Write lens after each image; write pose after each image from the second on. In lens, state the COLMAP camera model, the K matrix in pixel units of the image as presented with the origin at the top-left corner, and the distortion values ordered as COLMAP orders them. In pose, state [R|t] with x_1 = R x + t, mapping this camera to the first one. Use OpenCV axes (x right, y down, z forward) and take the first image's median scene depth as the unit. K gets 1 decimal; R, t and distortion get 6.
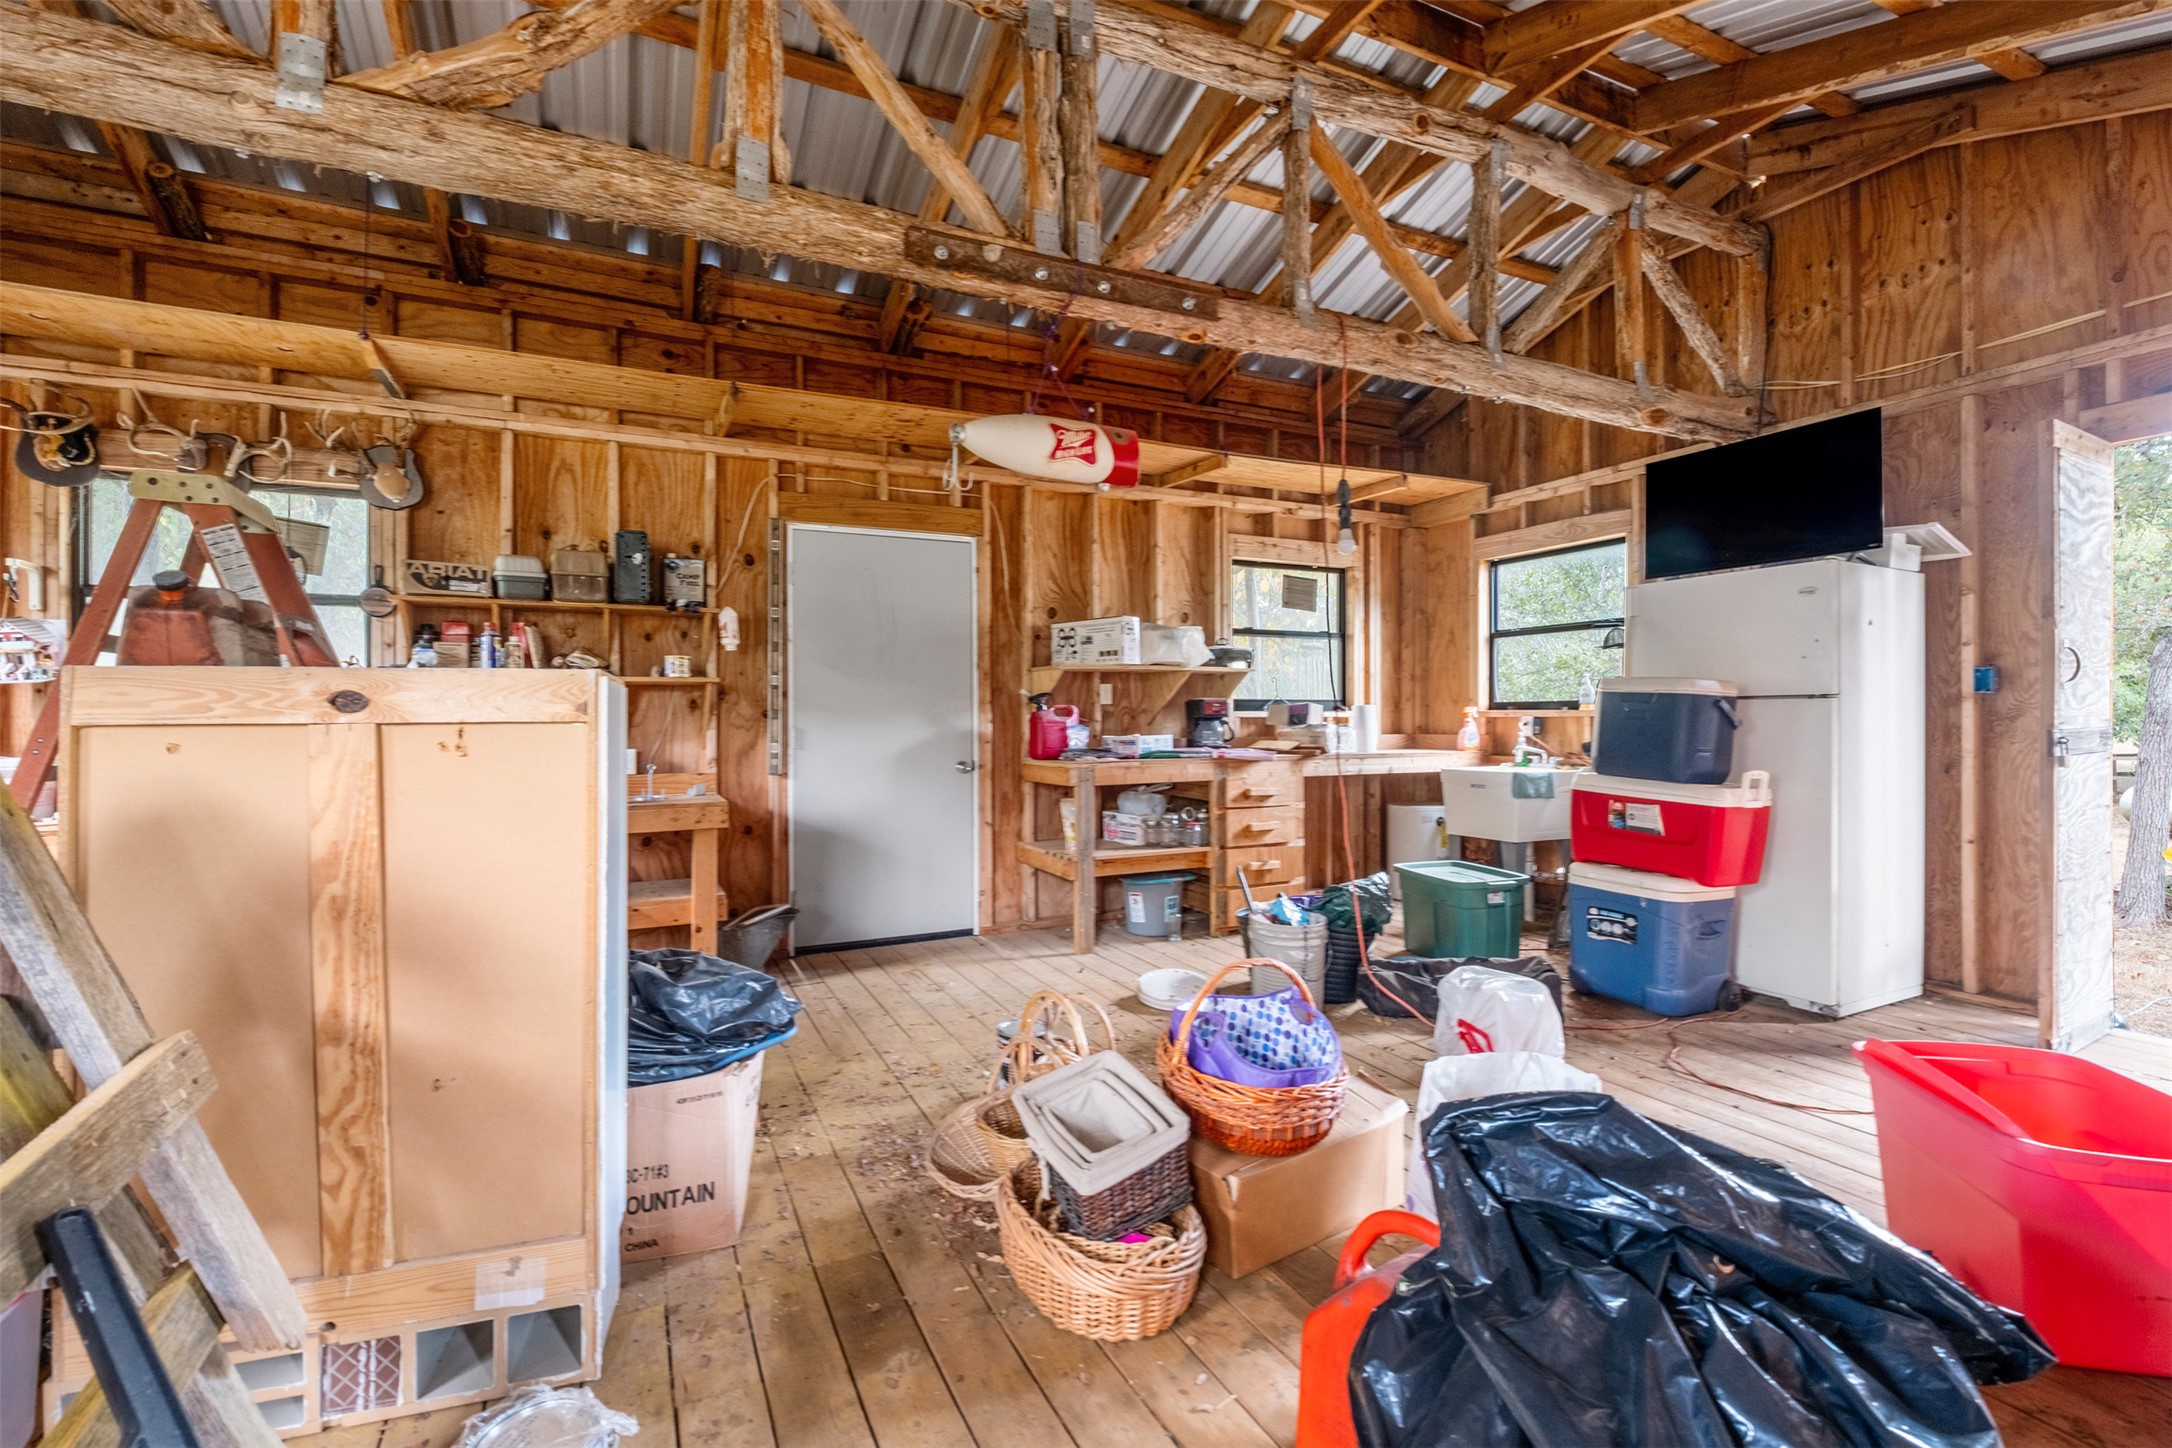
lens RADIAL K [[940.9, 0, 1082.8], [0, 940.9, 717.4], [0, 0, 1]] dist [-0.002572, -0.003054]
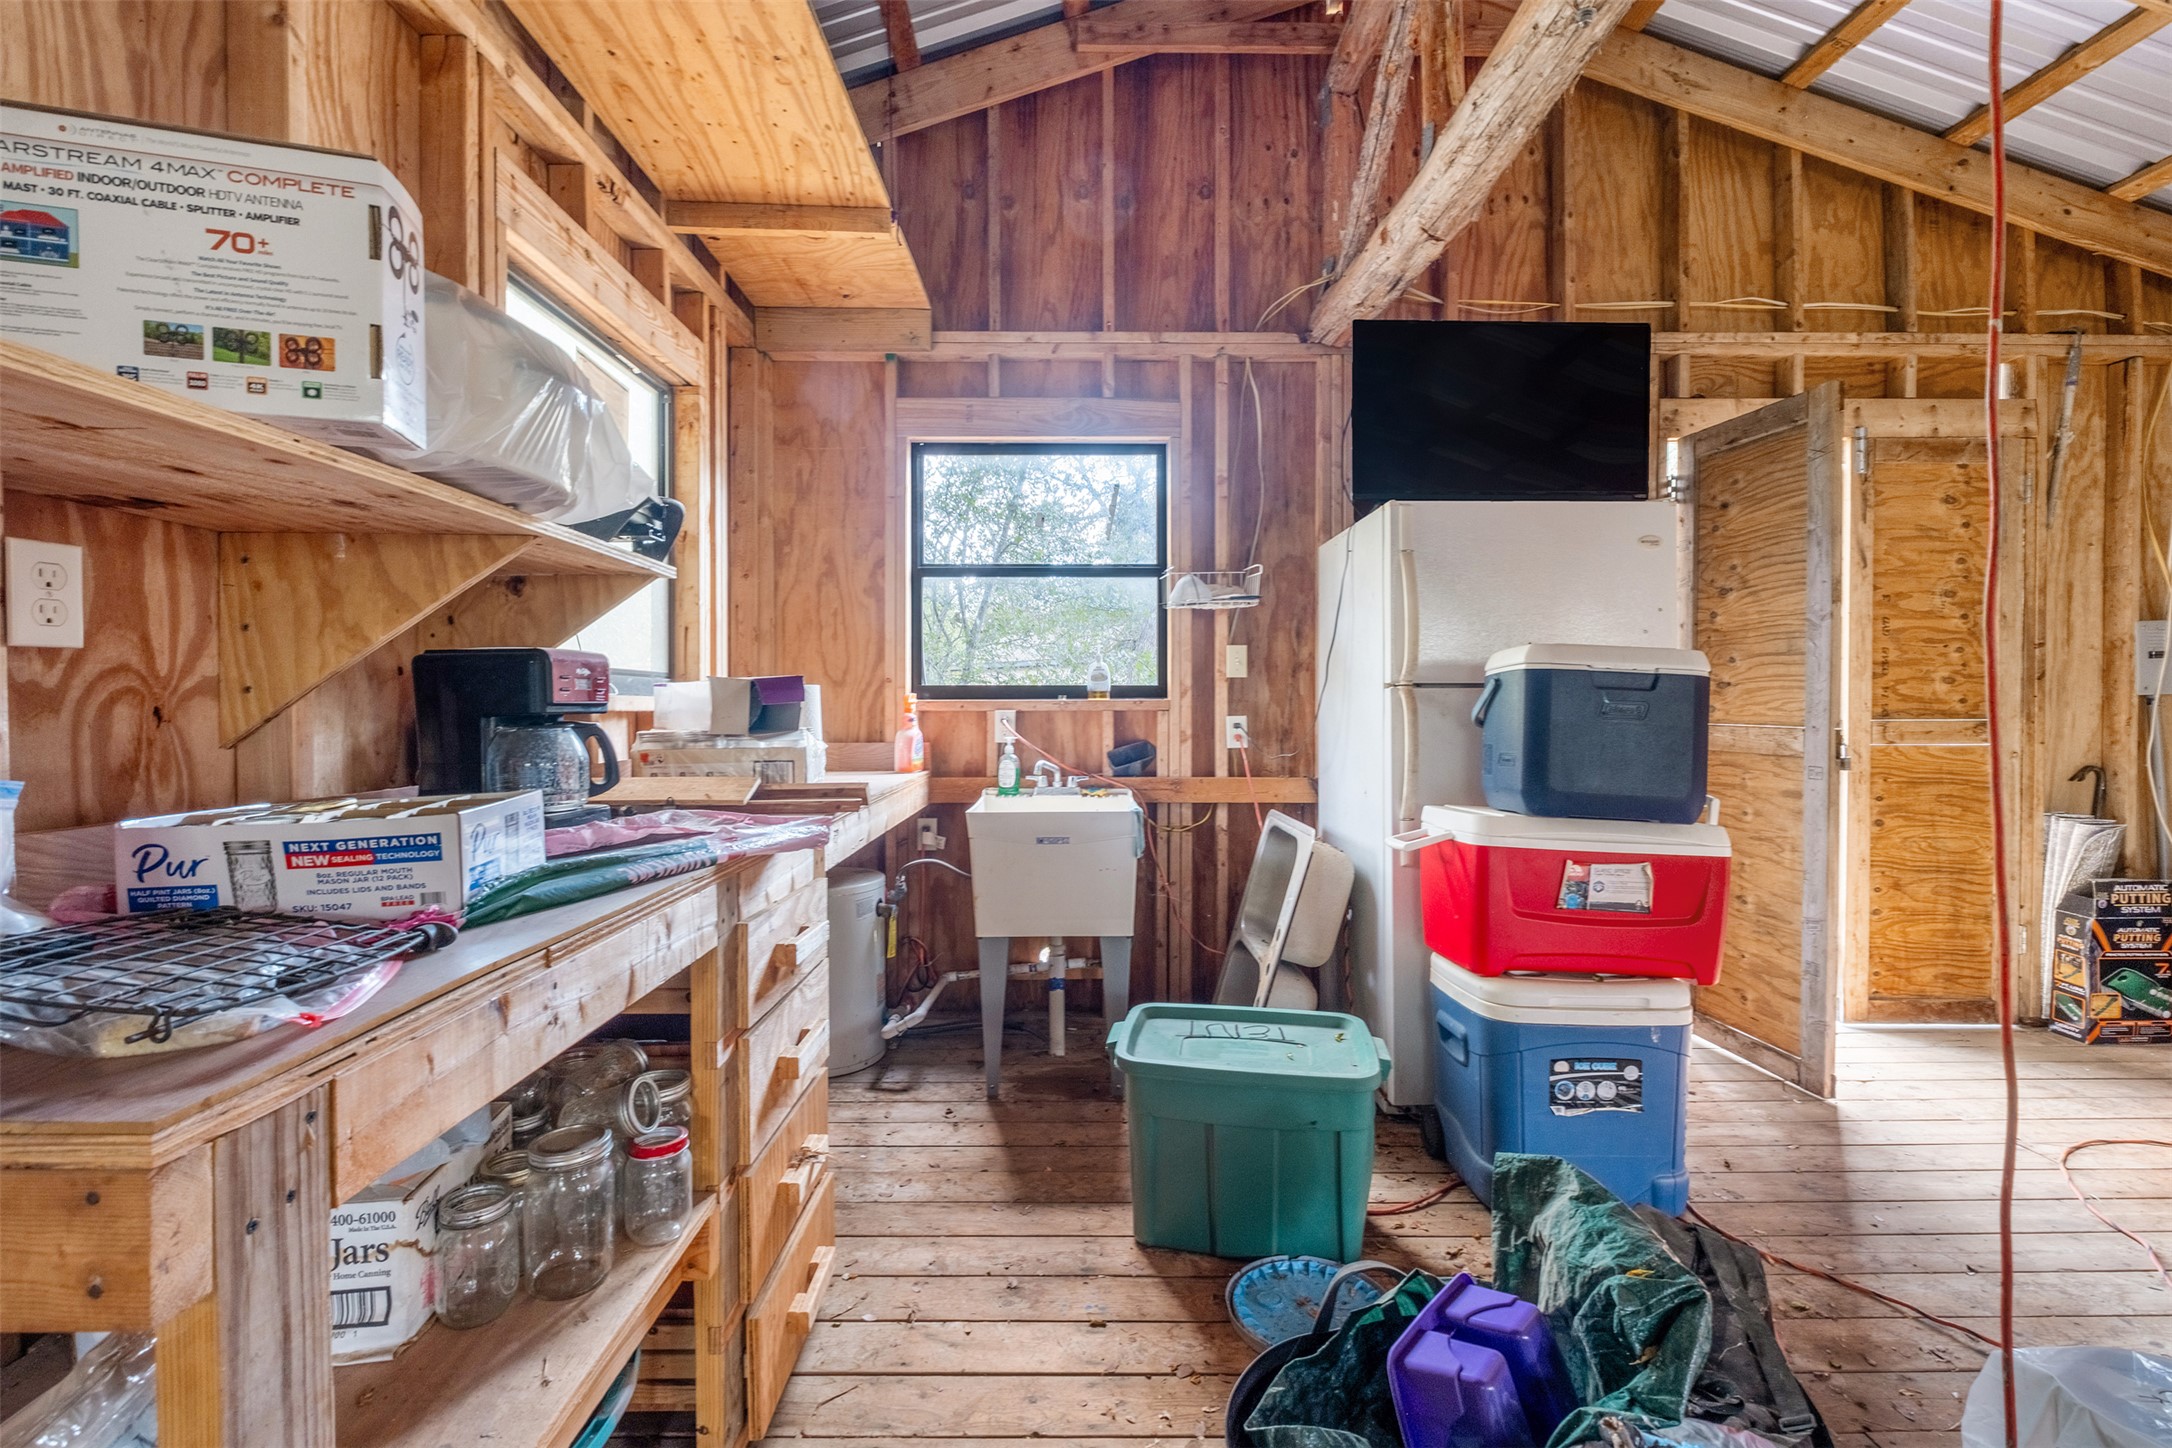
lens RADIAL K [[940.9, 0, 1084.8], [0, 940.9, 708.3], [0, 0, 1]] dist [-0.002572, -0.003054]
pose [[0.430936, -0.006727, 0.902358, -0.072962], [0.001821, 0.999977, 0.006585, -0.008897], [-0.902381, -0.001195, 0.430938, 0.997166]]
